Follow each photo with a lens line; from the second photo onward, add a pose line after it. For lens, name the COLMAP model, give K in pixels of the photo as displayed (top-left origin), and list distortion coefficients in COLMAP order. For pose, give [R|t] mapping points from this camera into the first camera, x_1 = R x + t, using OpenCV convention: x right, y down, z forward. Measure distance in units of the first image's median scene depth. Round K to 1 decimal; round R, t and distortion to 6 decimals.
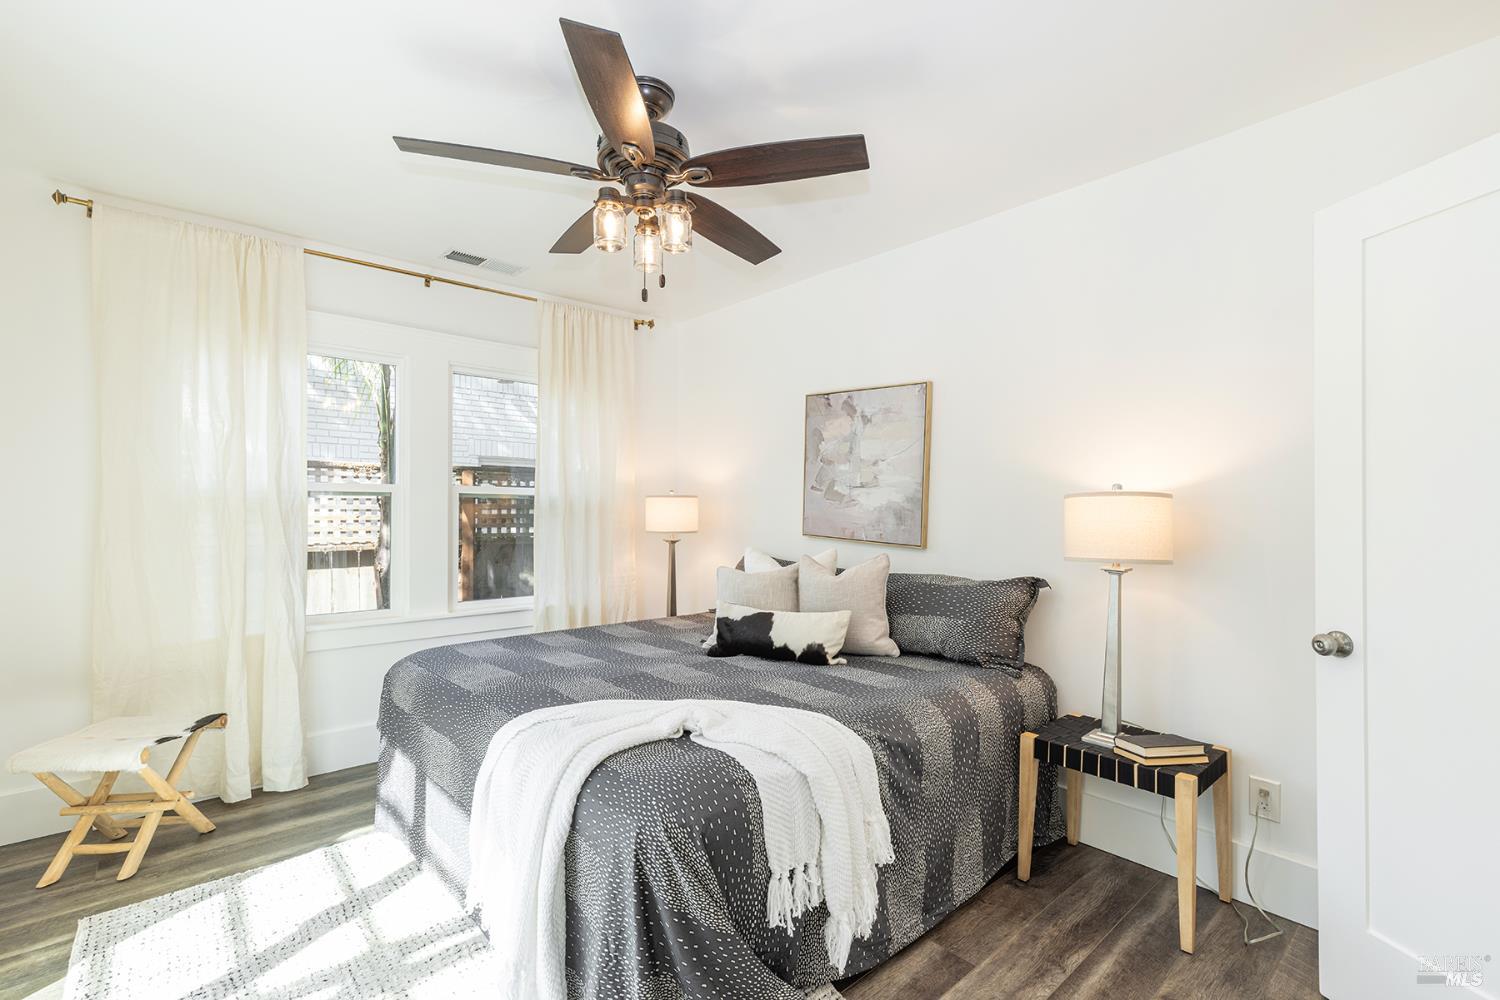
lens RADIAL K [[670.3, 0, 745.8], [0, 670.3, 505.5], [0, 0, 1]] dist [0.007493, -0.000355]
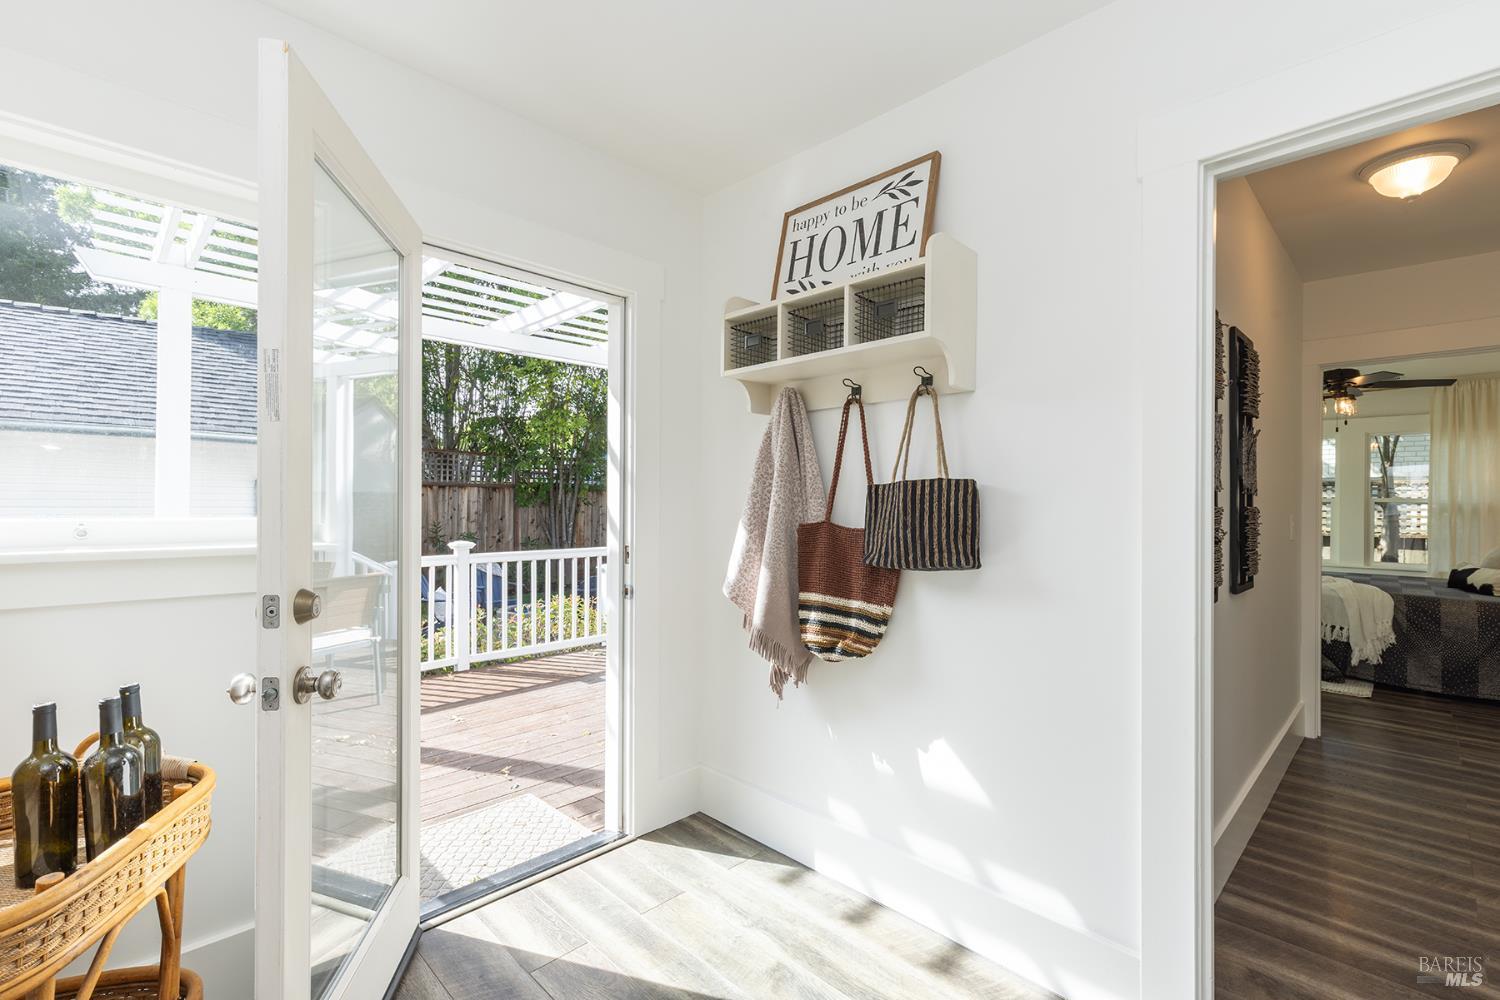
lens RADIAL K [[670.3, 0, 758.6], [0, 670.3, 502.2], [0, 0, 1]] dist [0.007493, -0.000355]
pose [[0.077826, -0.005541, -0.996952, 1.425065], [-0.002824, 0.999979, -0.005779, -0.002709], [0.996963, 0.003265, 0.077808, -0.909370]]
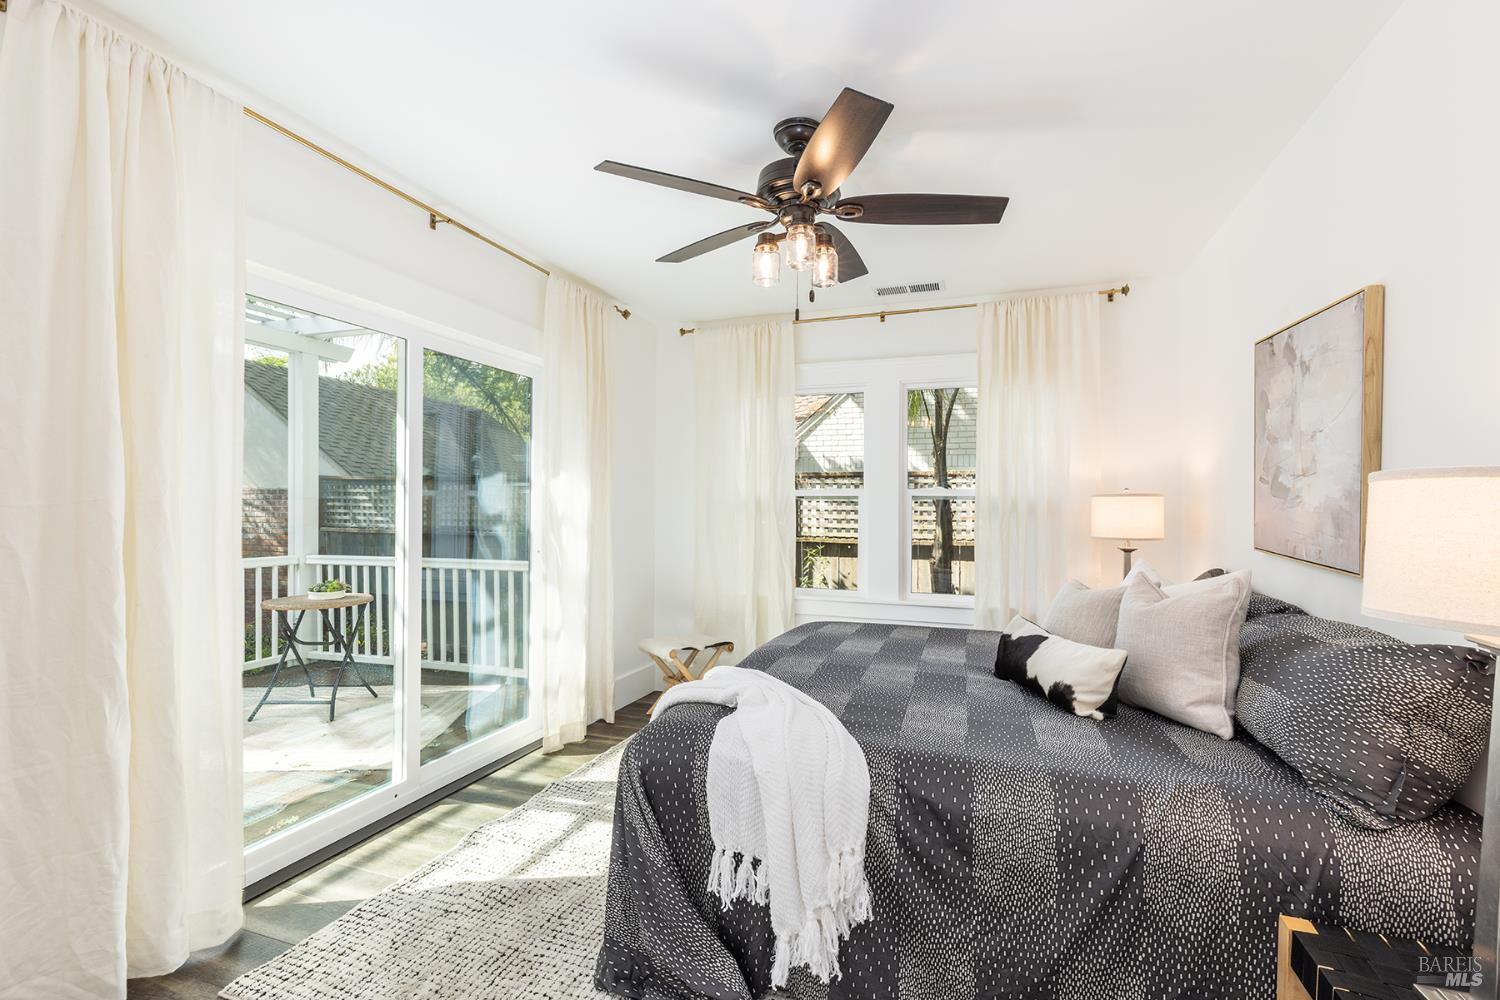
lens RADIAL K [[670.3, 0, 756.0], [0, 670.3, 503.6], [0, 0, 1]] dist [0.007493, -0.000355]
pose [[0.494909, -0.006920, -0.868917, 0.474510], [0.001245, 0.999973, -0.007255, 0.002914], [0.868944, 0.002509, 0.494904, 0.241659]]
